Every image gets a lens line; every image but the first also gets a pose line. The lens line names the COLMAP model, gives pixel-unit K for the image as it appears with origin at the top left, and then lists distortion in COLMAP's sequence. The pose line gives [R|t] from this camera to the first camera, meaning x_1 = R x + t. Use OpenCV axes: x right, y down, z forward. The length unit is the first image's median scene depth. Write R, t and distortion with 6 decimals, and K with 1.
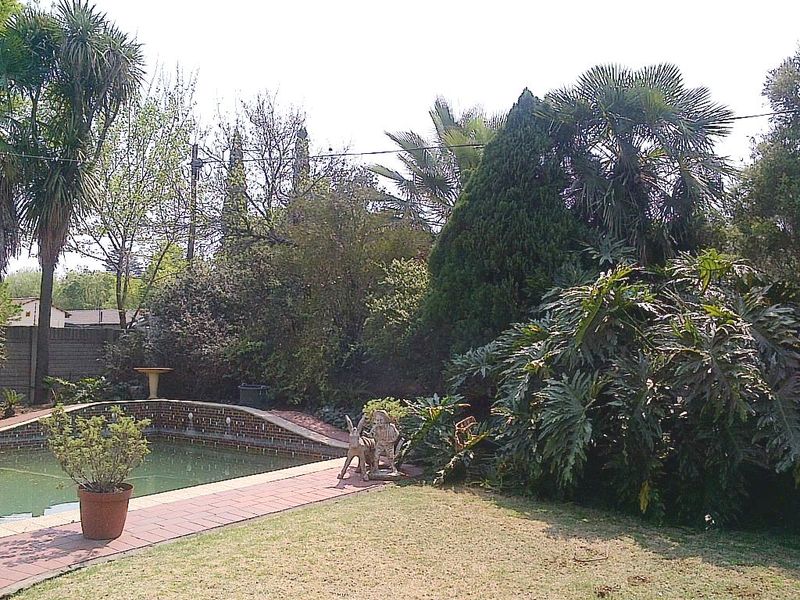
lens RADIAL K [[725.1, 0, 398.4], [0, 725.1, 300.3], [0, 0, 1]] dist [-0.014985, 0.000000]
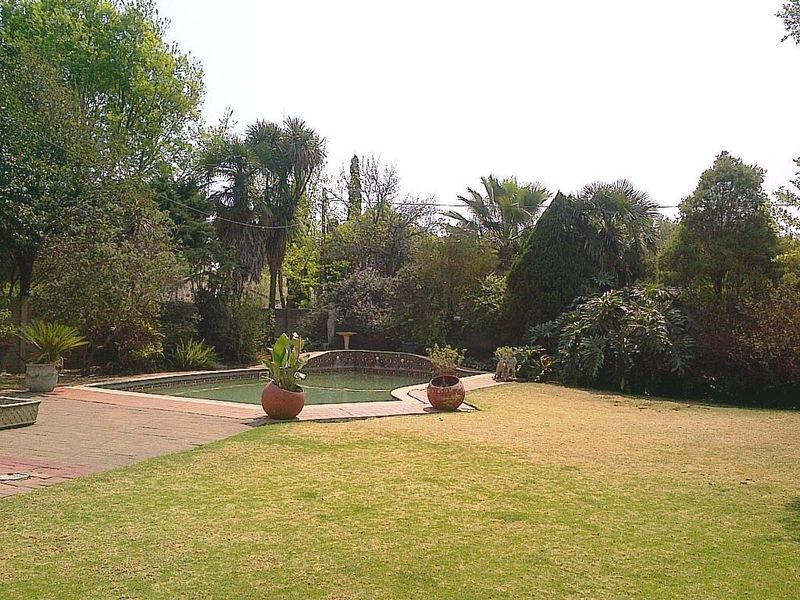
lens RADIAL K [[725.1, 0, 402.8], [0, 725.1, 301.0], [0, 0, 1]] dist [-0.014985, 0.000000]
pose [[0.995274, 0.008089, 0.096768, -0.597460], [-0.012613, 0.998851, 0.046237, -0.112308], [-0.096283, -0.047239, 0.994232, -1.274734]]
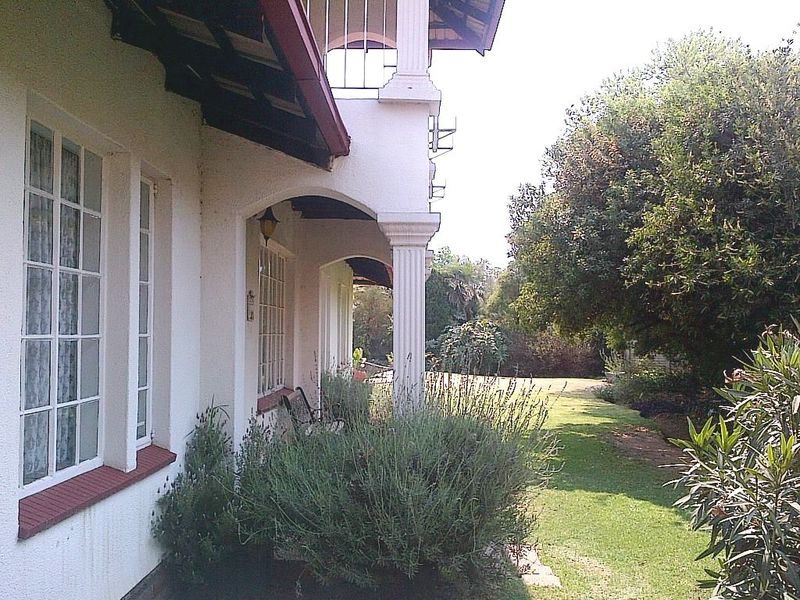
lens RADIAL K [[725.1, 0, 399.8], [0, 725.1, 301.6], [0, 0, 1]] dist [-0.014985, 0.000000]
pose [[0.925704, 0.010325, 0.378108, -1.803420], [-0.019288, 0.999615, 0.019925, -0.260347], [-0.377757, -0.025737, 0.925547, -3.044986]]
